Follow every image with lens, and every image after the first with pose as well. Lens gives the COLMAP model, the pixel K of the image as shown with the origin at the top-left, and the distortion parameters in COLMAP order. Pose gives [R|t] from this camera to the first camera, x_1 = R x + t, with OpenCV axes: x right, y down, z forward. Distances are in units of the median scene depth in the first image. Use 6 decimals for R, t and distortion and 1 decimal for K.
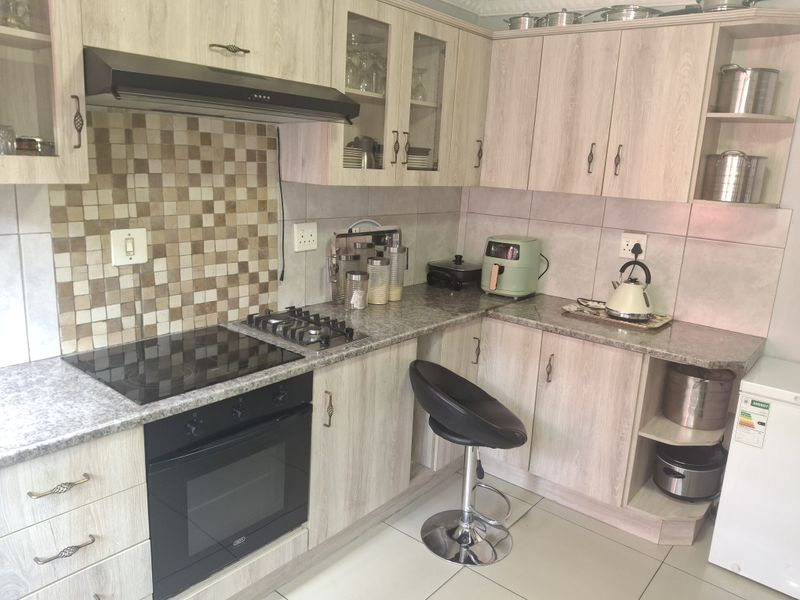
lens RADIAL K [[598.1, 0, 476.8], [0, 598.1, 307.2], [0, 0, 1]] dist [-0.052326, -0.033879]
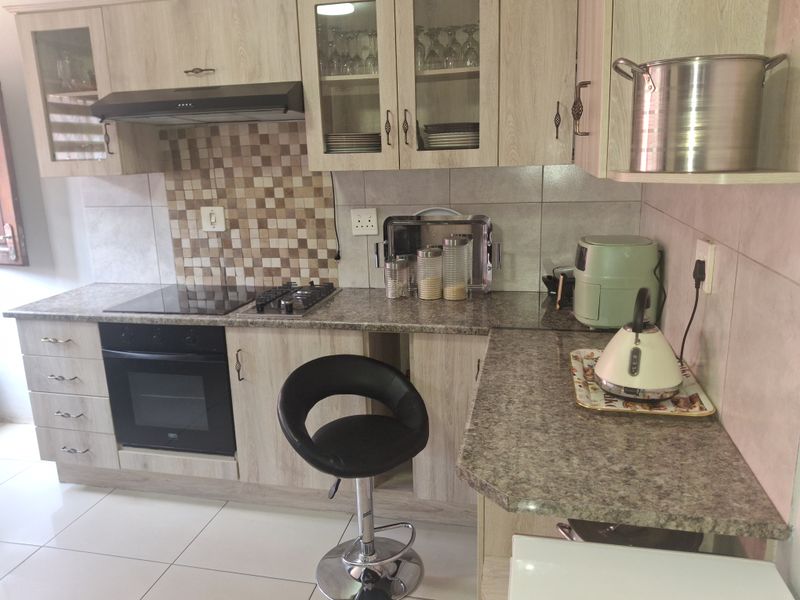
lens RADIAL K [[598.1, 0, 401.7], [0, 598.1, 300.2], [0, 0, 1]] dist [-0.052326, -0.033879]
pose [[0.380381, 0.143470, -0.913634, 0.896429], [-0.167064, 0.982301, 0.084697, -0.101299], [0.909615, 0.120418, 0.397618, 0.803832]]
